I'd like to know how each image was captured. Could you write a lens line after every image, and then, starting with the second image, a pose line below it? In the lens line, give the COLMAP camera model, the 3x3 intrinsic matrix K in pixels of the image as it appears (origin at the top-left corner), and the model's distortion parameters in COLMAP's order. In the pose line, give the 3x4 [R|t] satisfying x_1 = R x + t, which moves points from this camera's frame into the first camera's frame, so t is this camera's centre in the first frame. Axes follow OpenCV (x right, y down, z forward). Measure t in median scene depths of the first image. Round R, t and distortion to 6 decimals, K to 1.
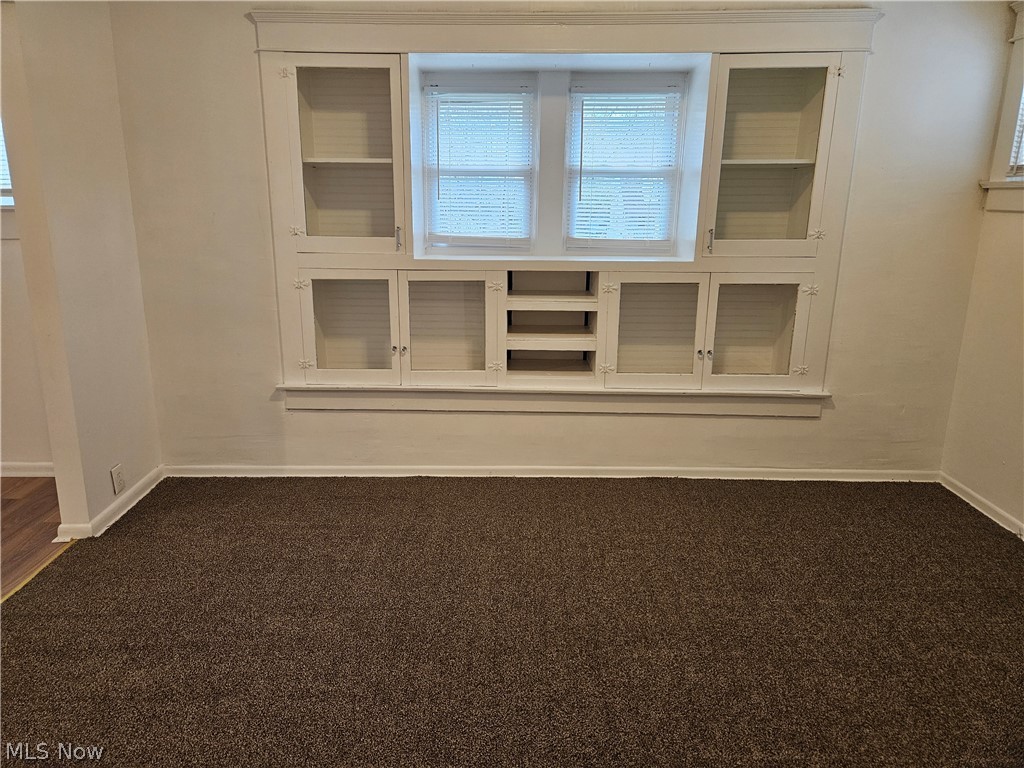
lens RADIAL K [[677.7, 0, 511.7], [0, 677.7, 379.8], [0, 0, 1]] dist [0.060944, -0.041556]
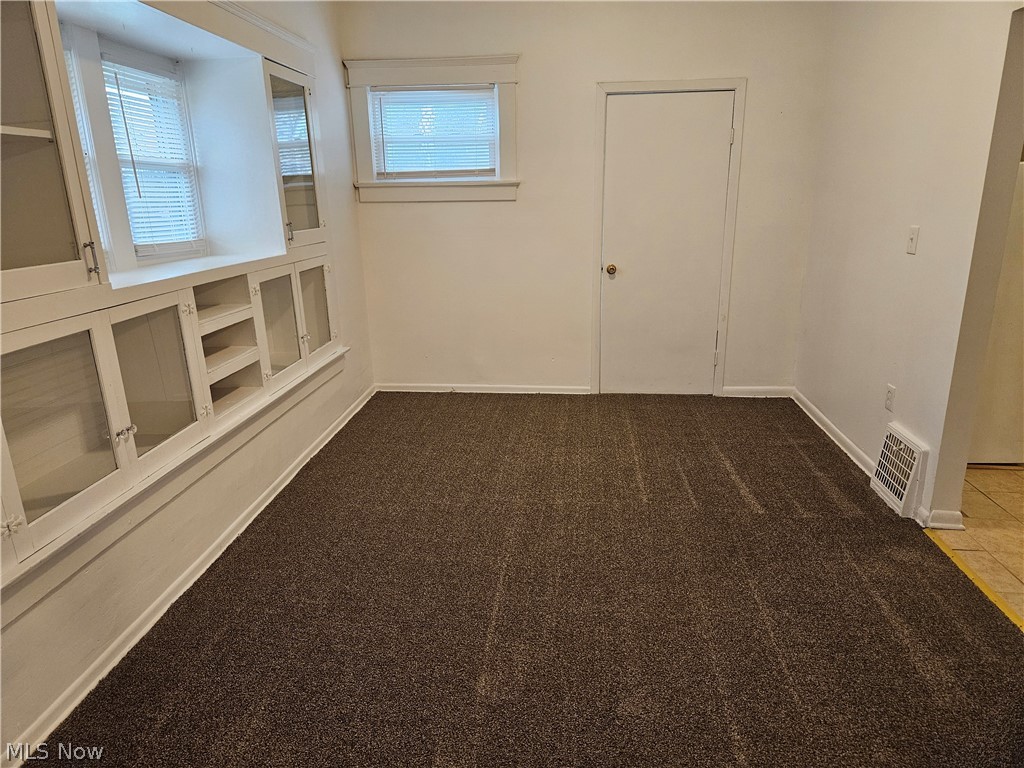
lens RADIAL K [[677.7, 0, 511.0], [0, 677.7, 381.2], [0, 0, 1]] dist [0.060944, -0.041556]
pose [[0.062378, -0.272140, 0.960234, -0.768256], [0.279933, 0.928259, 0.244893, -0.149494], [-0.957991, 0.253525, 0.134084, 0.565784]]
